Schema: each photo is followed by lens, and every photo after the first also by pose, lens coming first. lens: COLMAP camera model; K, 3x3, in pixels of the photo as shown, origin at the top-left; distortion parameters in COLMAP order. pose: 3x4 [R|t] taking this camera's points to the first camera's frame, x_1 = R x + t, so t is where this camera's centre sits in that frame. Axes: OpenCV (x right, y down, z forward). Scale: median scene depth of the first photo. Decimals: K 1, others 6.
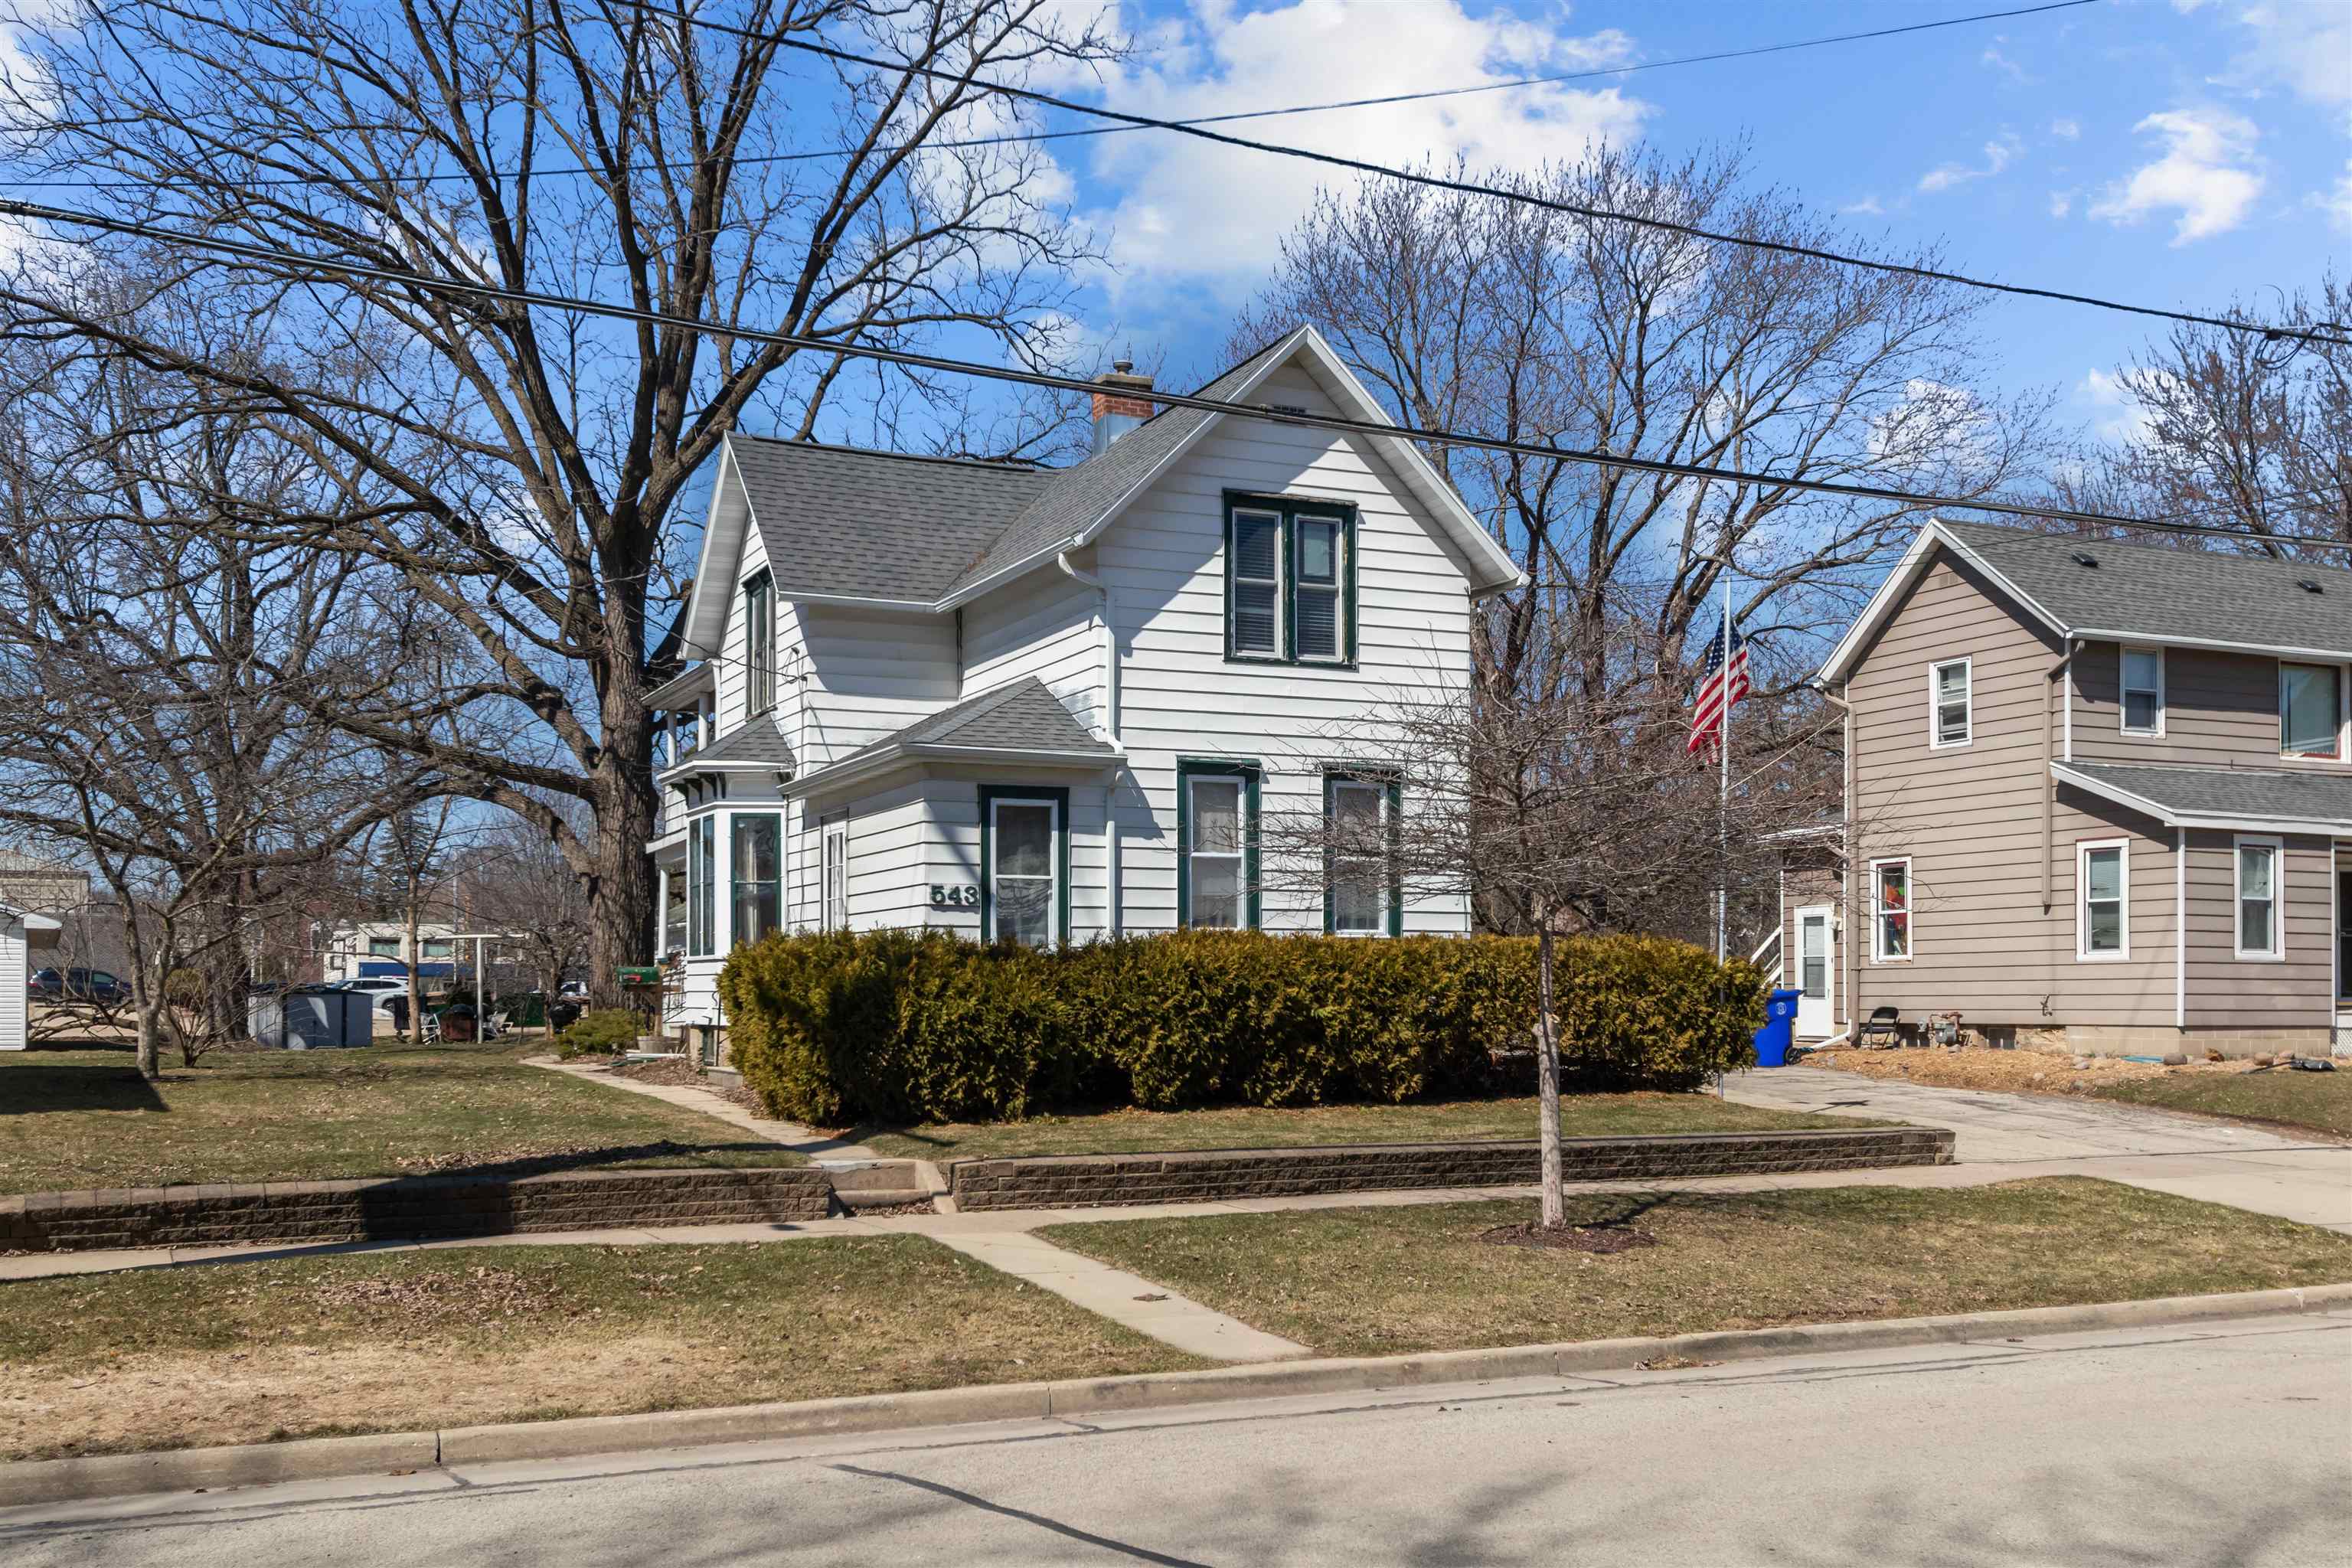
lens RADIAL K [[2359.6, 0, 1196.8], [0, 2359.6, 989.3], [0, 0, 1]] dist [0.014524, -0.005281]
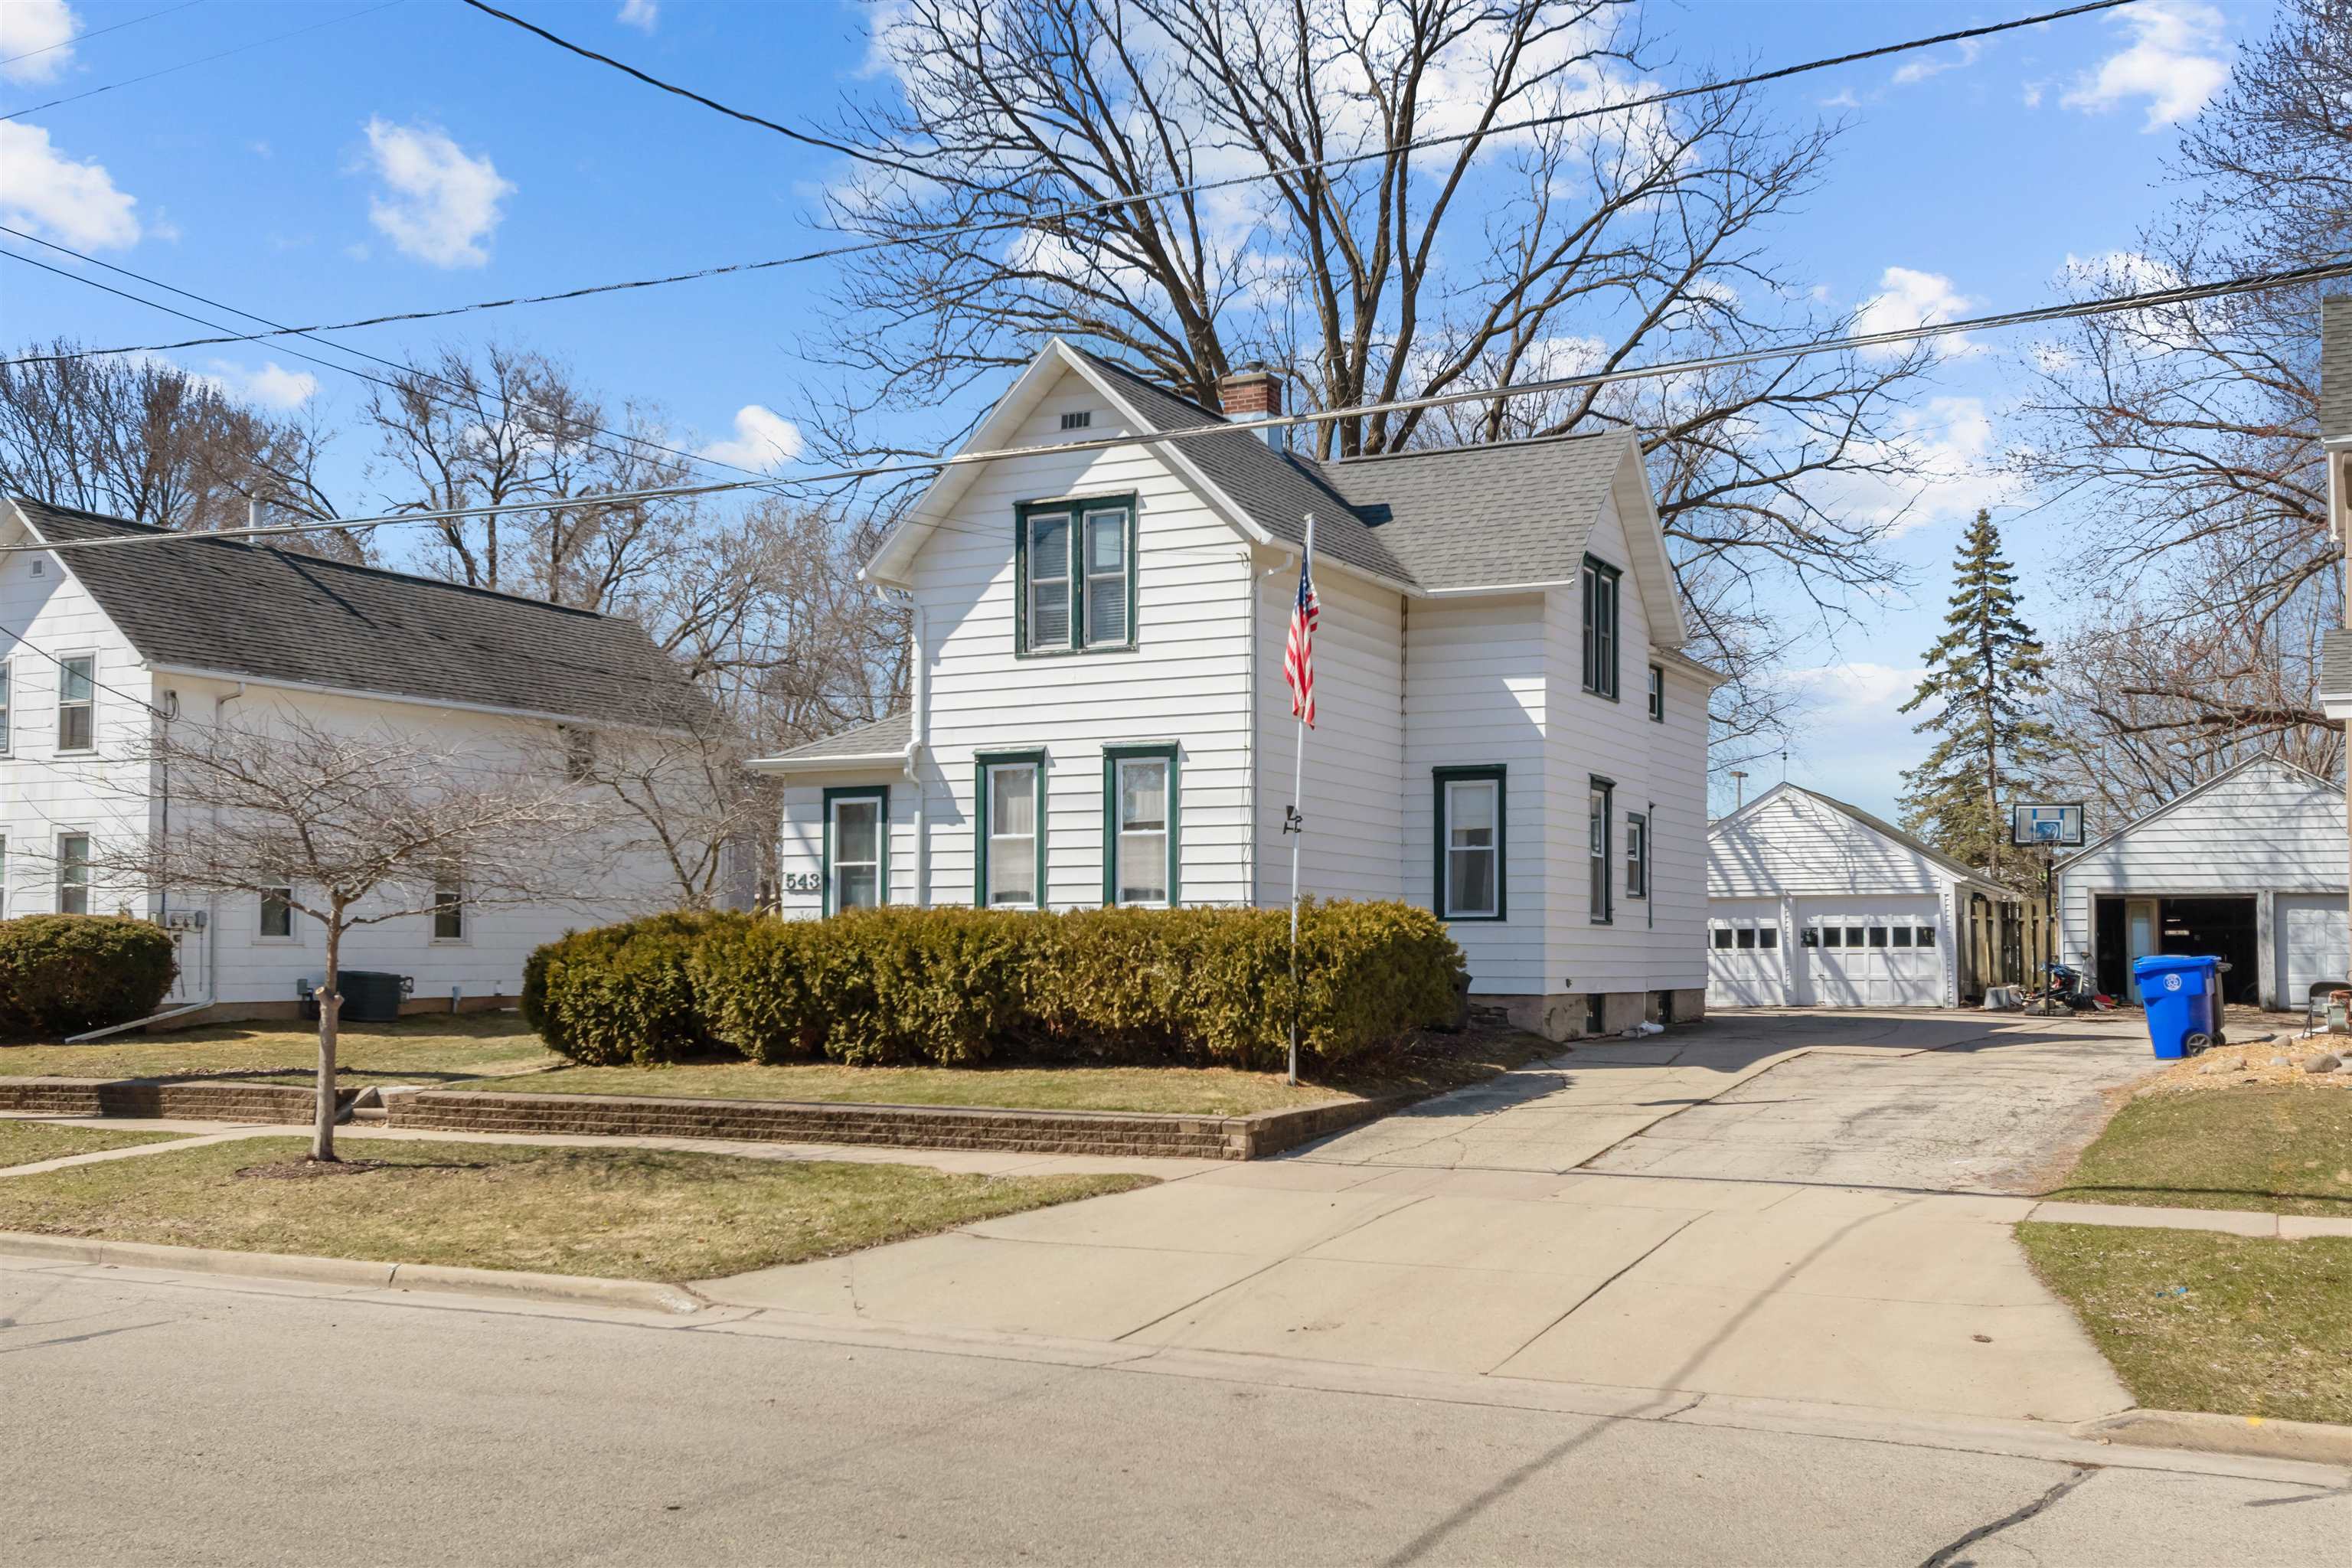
lens RADIAL K [[2347.9, 0, 1174.3], [0, 2347.9, 898.9], [0, 0, 1]] dist [0.008468, -0.003248]
pose [[0.603657, -0.016802, -0.797067, 0.921755], [0.003048, 0.999819, -0.018767, -0.007274], [0.797238, 0.008899, 0.603599, 0.403507]]
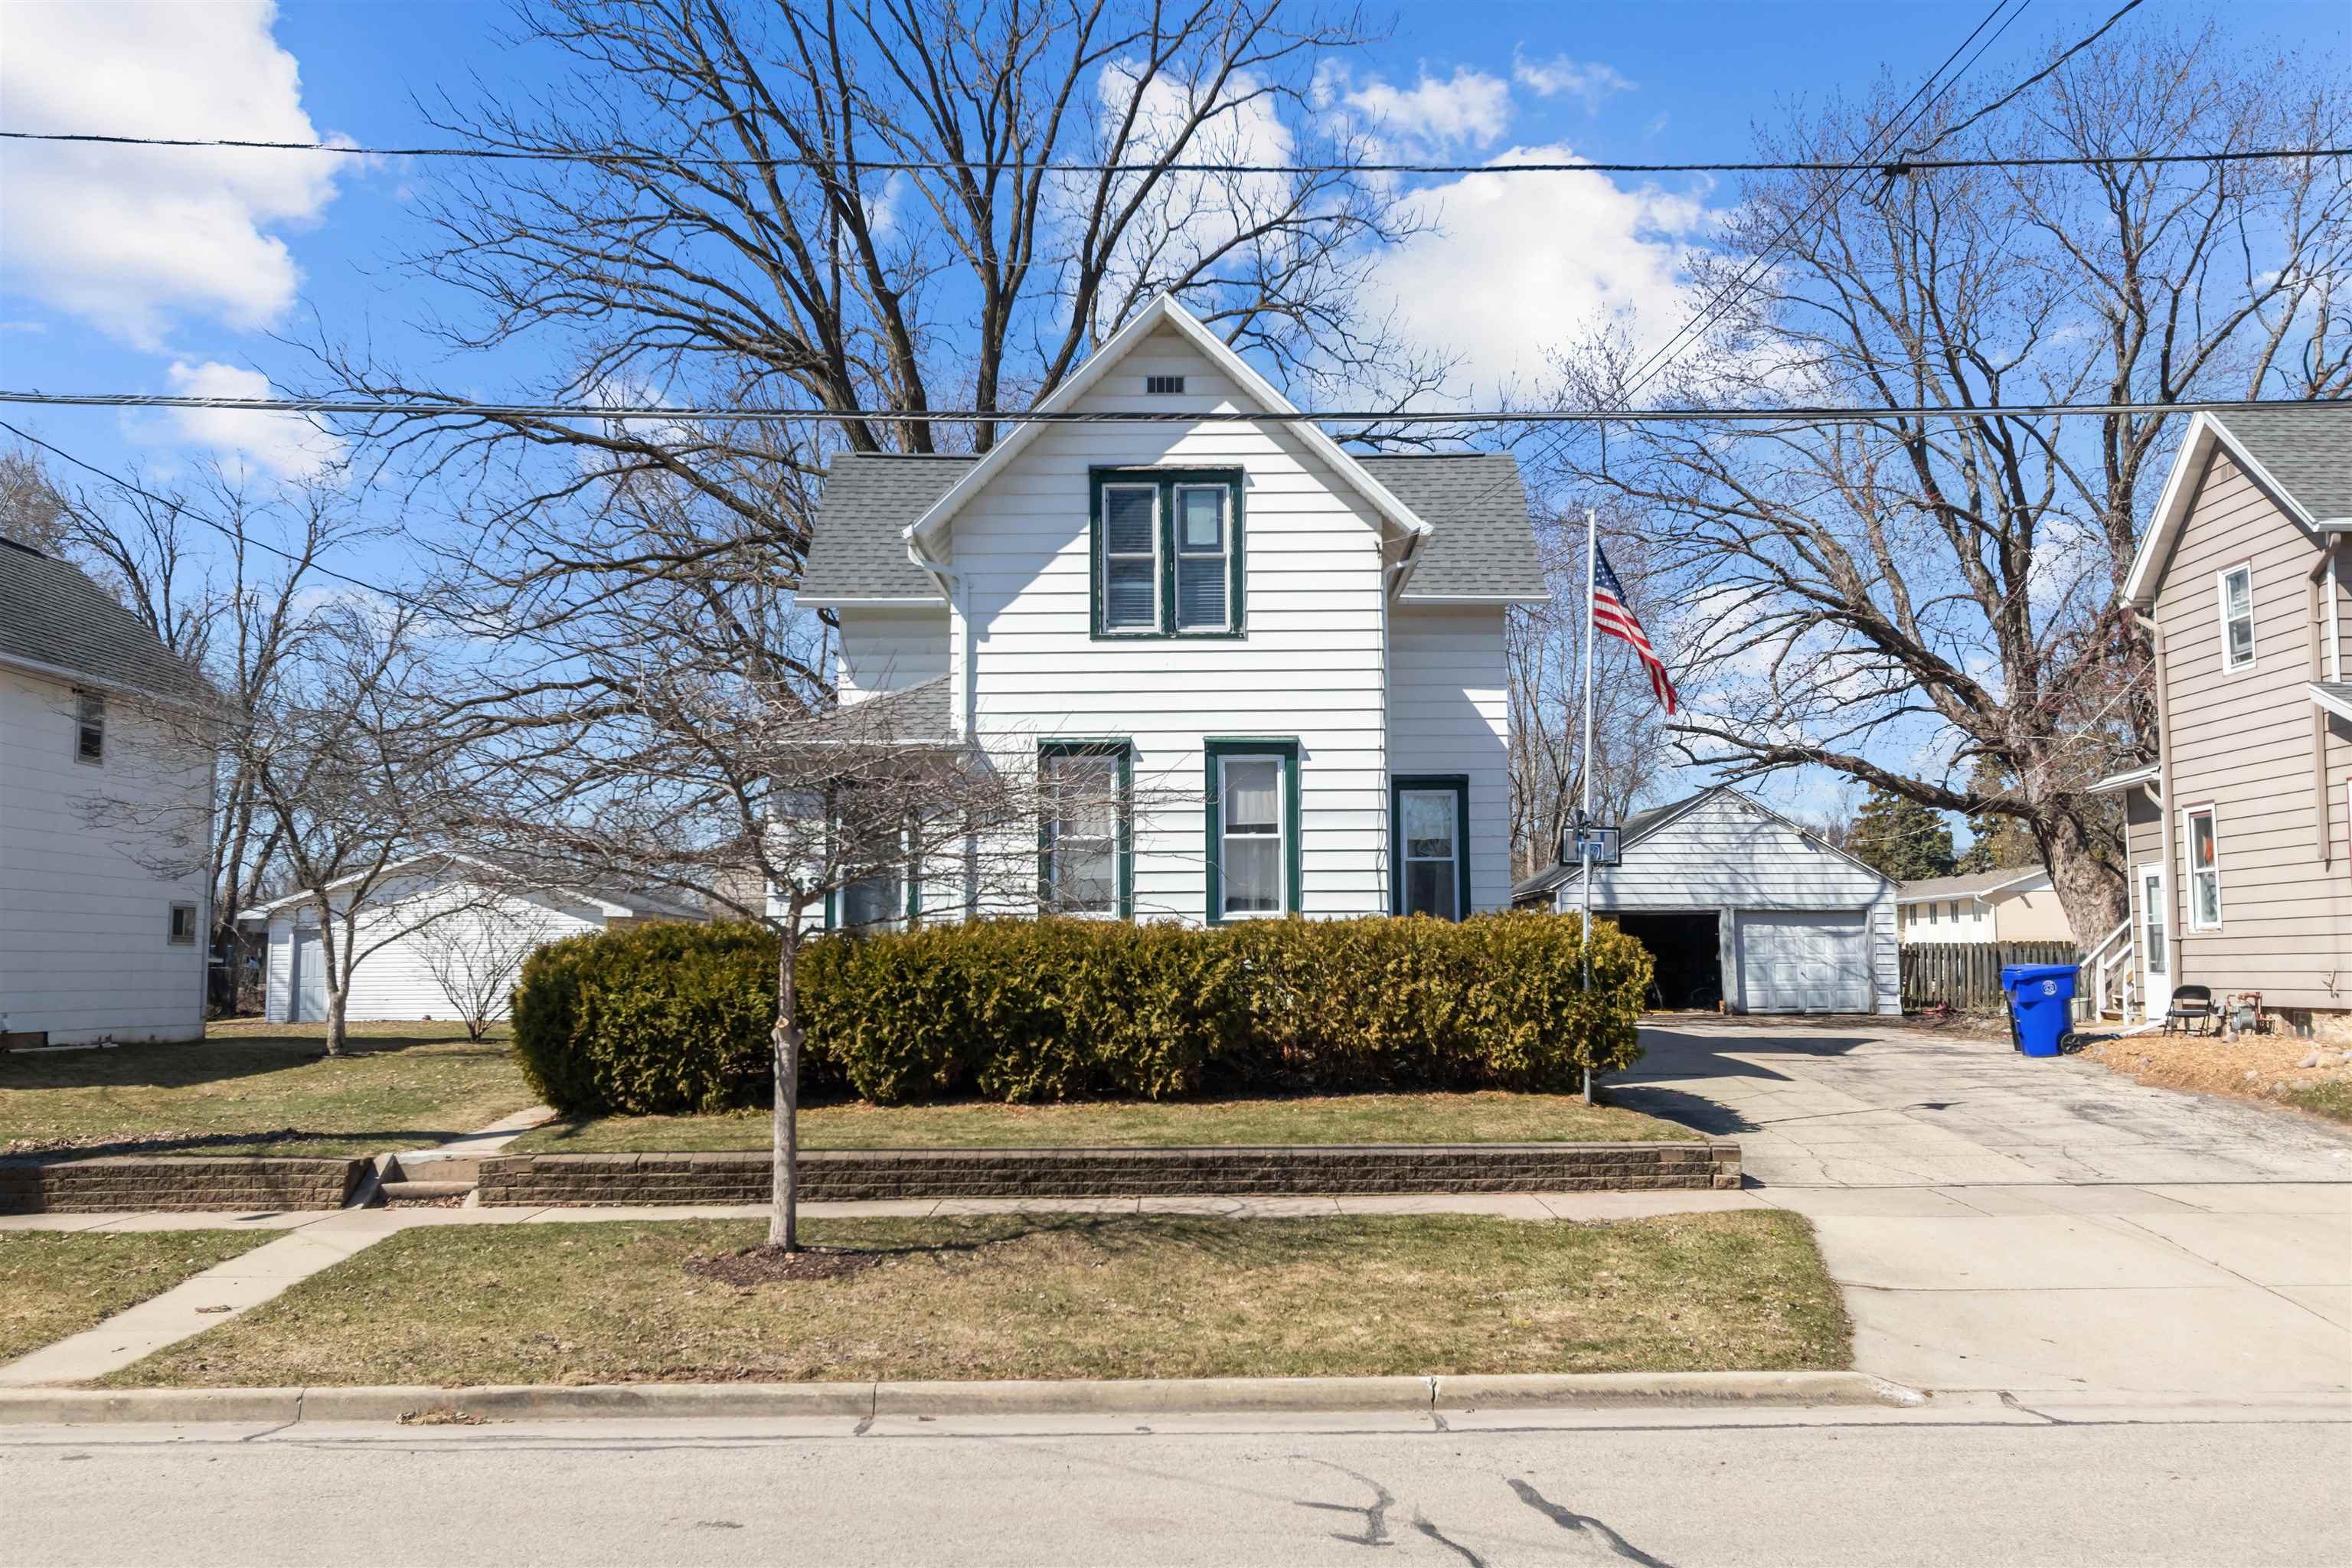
lens RADIAL K [[2291.1, 0, 1185.2], [0, 2291.1, 752.5], [0, 0, 1]] dist [0.012604, 0.005494]
pose [[0.905360, -0.044504, -0.422306, 0.446874], [0.008152, 0.996131, -0.087499, -0.008798], [0.424566, 0.075775, 0.902220, 0.162646]]
